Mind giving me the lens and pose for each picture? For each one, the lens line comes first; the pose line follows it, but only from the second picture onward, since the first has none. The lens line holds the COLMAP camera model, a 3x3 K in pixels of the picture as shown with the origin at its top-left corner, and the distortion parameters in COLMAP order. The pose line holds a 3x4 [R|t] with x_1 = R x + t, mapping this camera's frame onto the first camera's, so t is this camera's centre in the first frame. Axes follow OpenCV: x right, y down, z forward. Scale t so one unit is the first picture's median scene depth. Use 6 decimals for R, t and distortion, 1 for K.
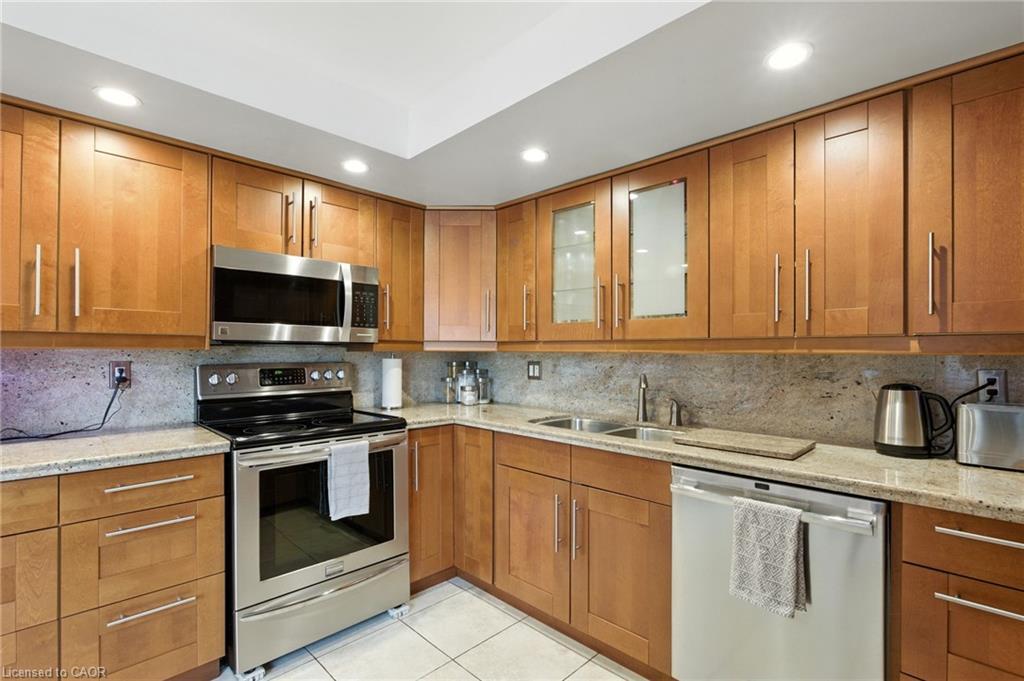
lens RADIAL K [[470.2, 0, 504.2], [0, 470.2, 348.8], [0, 0, 1]] dist [-0.010598, 0.000653]
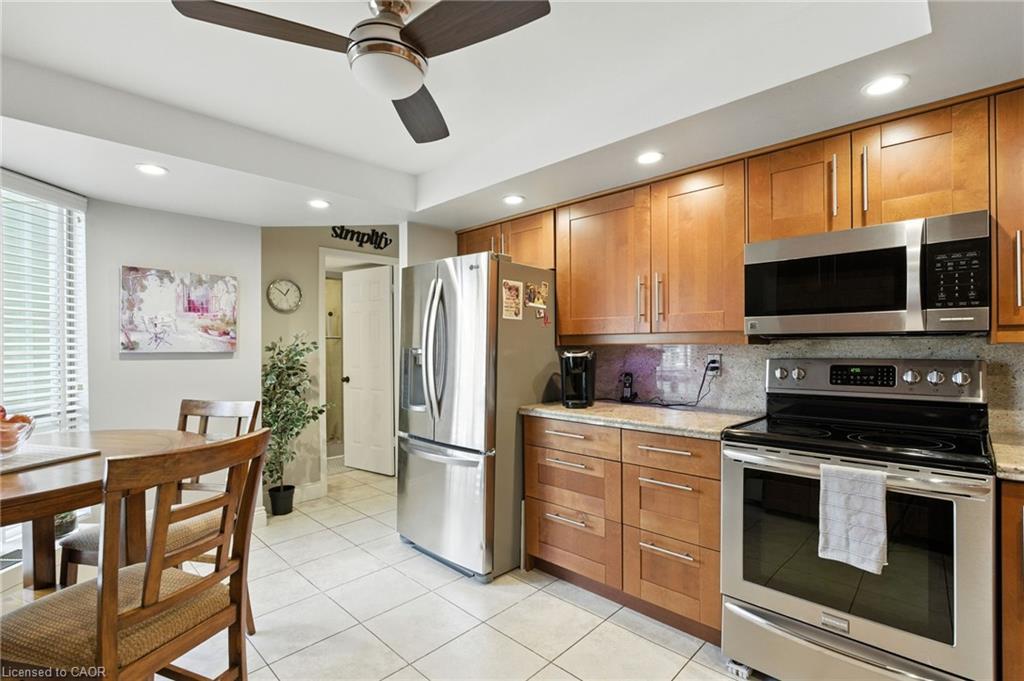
lens RADIAL K [[470.2, 0, 500.9], [0, 470.2, 341.9], [0, 0, 1]] dist [-0.010598, 0.000653]
pose [[0.013550, -0.009425, -0.999864, 0.378875], [0.013308, 0.999869, -0.009244, -0.000701], [0.999820, -0.013181, 0.013674, 0.395803]]
